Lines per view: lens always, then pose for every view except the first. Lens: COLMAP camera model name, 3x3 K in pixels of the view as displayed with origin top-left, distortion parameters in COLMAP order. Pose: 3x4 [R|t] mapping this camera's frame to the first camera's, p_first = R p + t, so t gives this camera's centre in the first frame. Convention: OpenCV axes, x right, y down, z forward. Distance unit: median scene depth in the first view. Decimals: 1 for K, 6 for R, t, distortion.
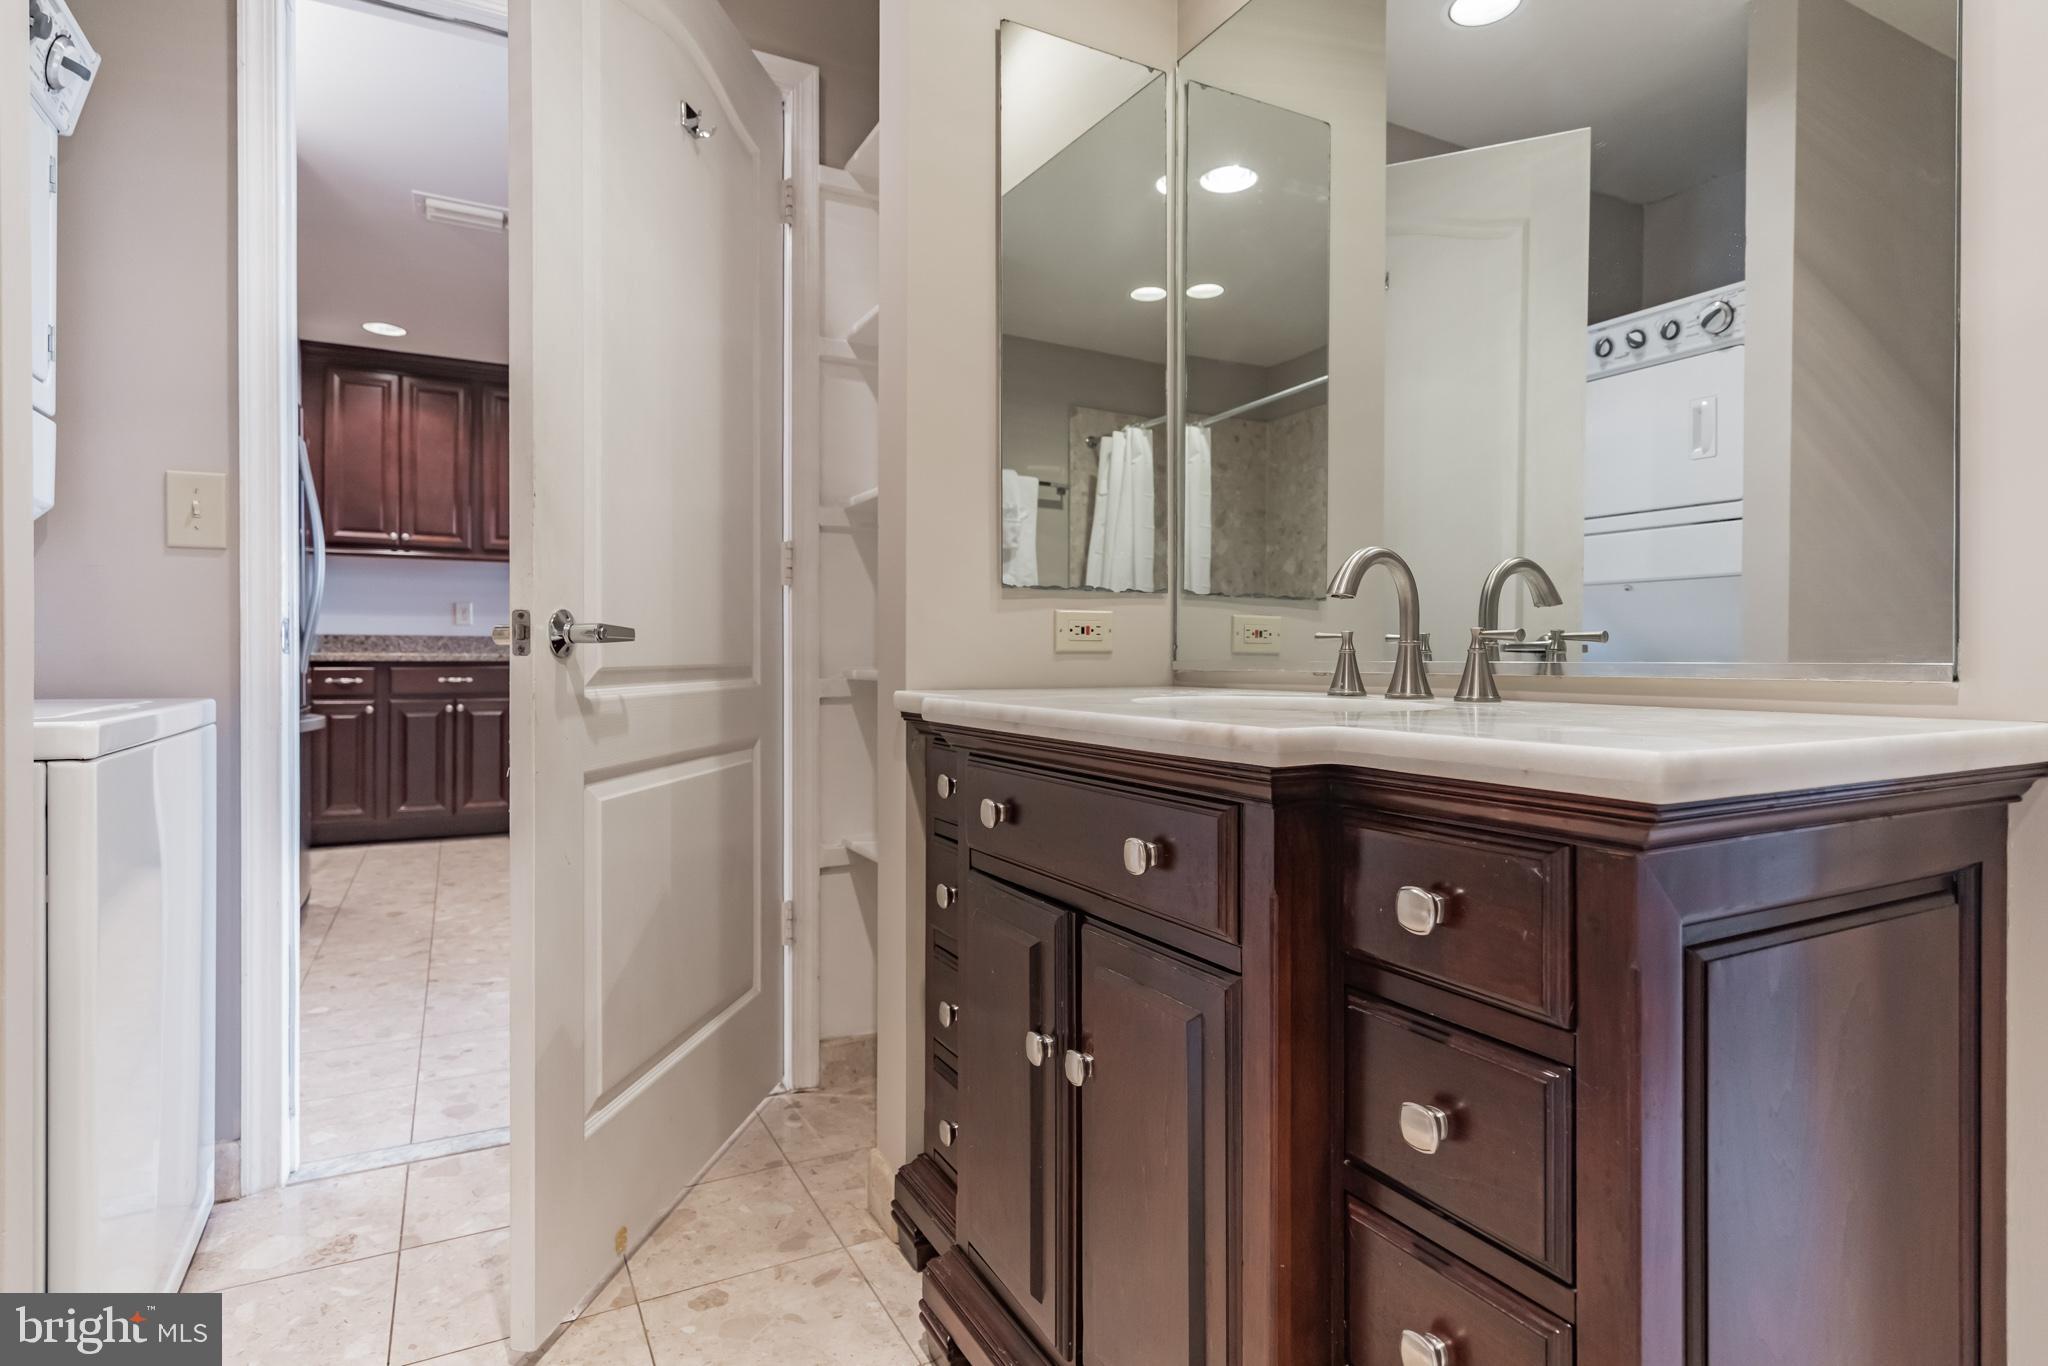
lens RADIAL K [[1055.4, 0, 1032.5], [0, 1055.4, 663.0], [0, 0, 1]] dist [0.003026, 0.000489]
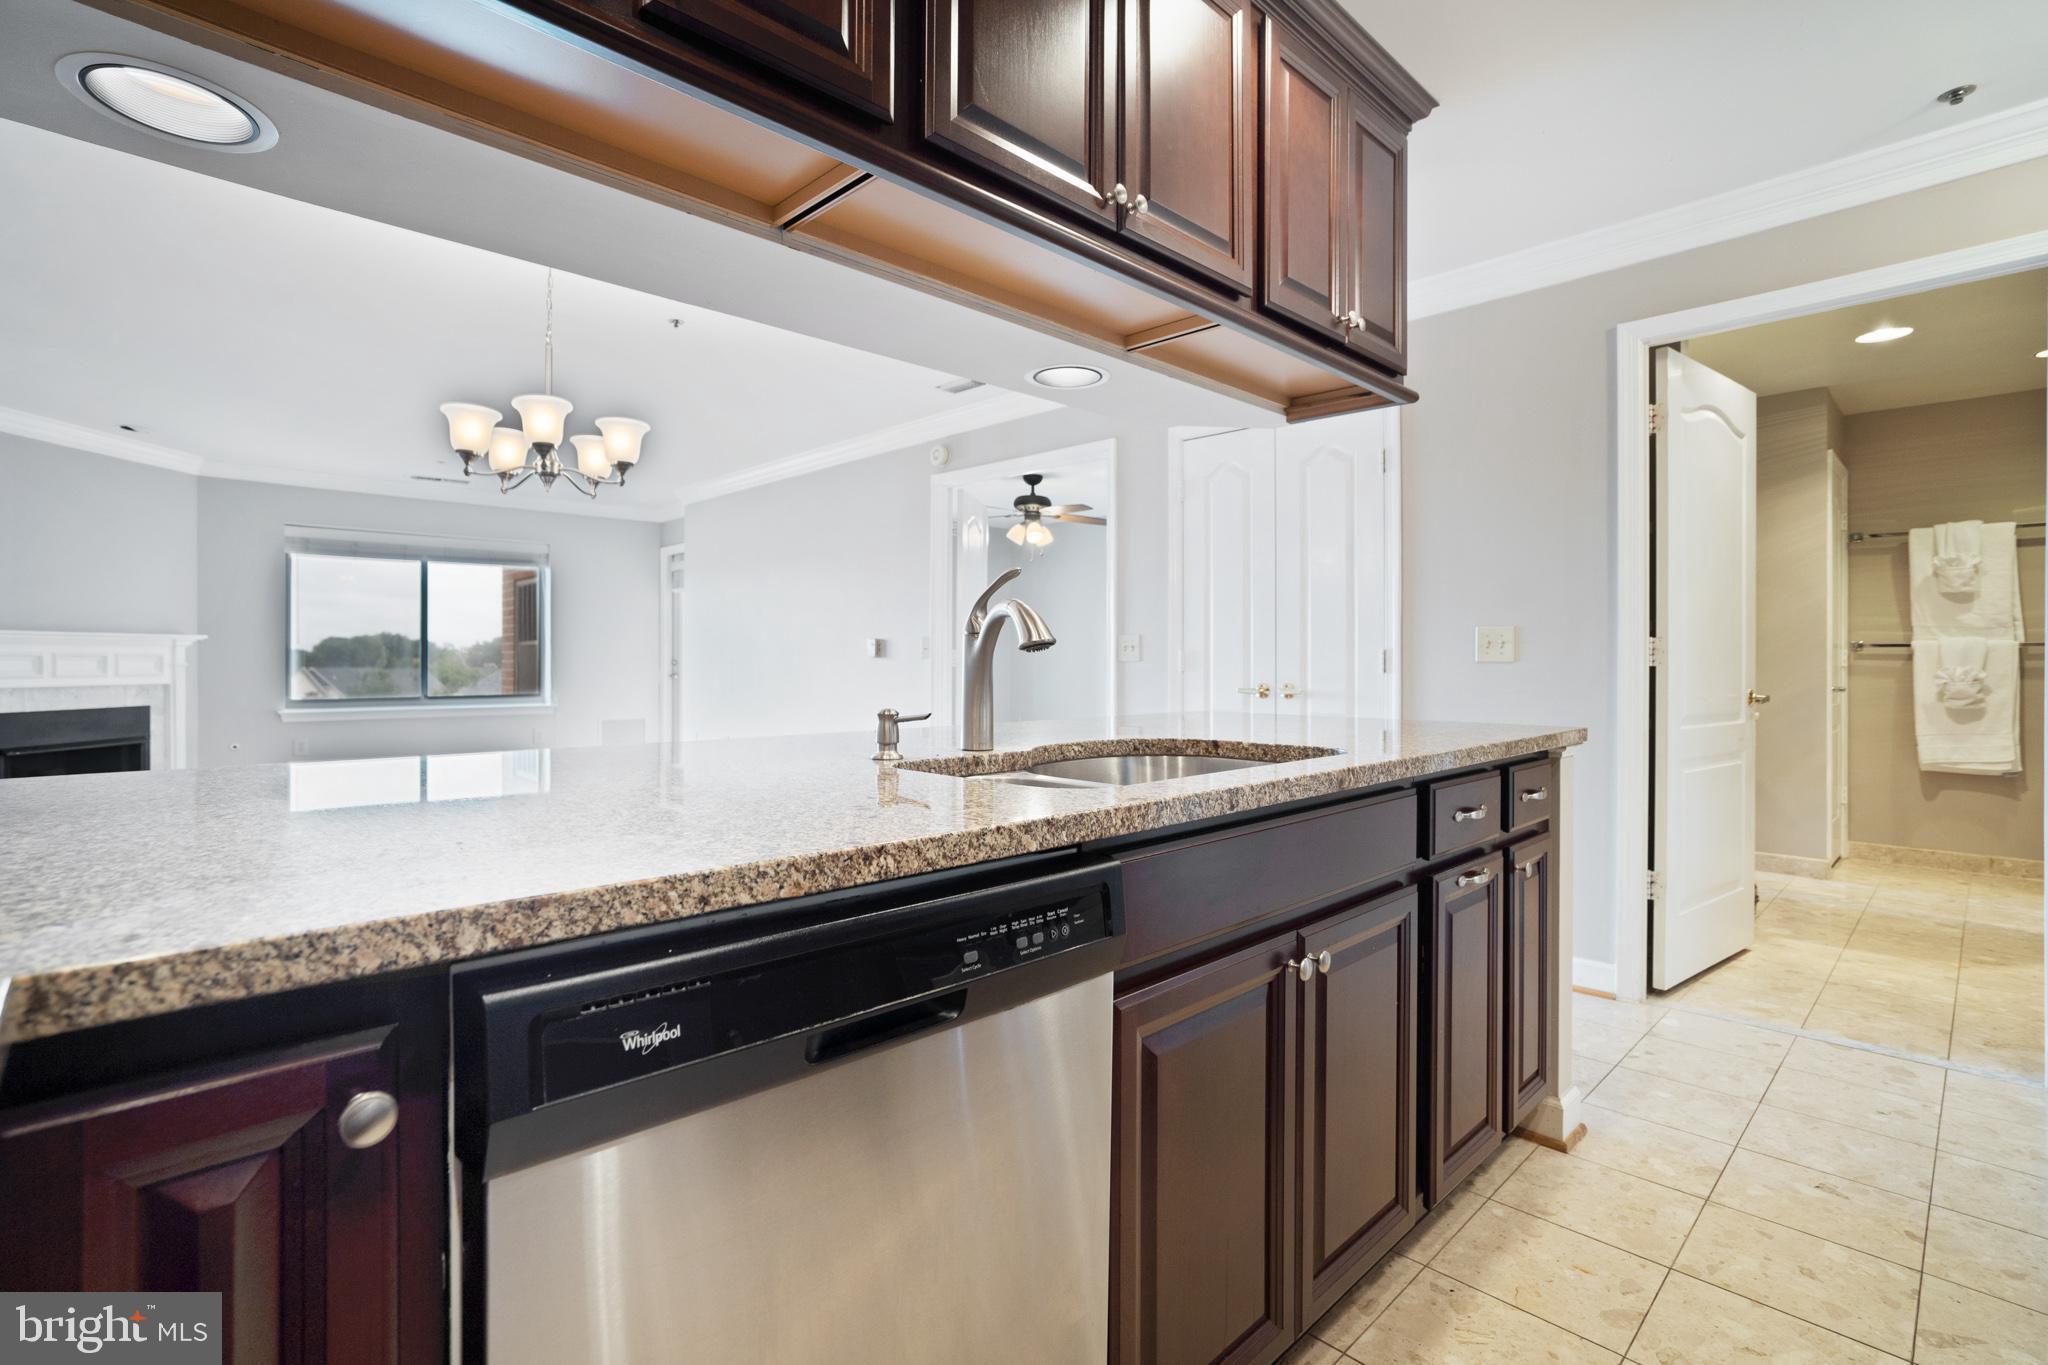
lens RADIAL K [[944.7, 0, 1018.7], [0, 944.7, 664.4], [0, 0, 1]] dist [-0.024174, 0.013585]
pose [[-0.263257, -0.007366, 0.964698, -0.575969], [0.001225, 0.999967, 0.007969, -0.037391], [-0.964725, 0.003280, -0.263239, 0.993307]]
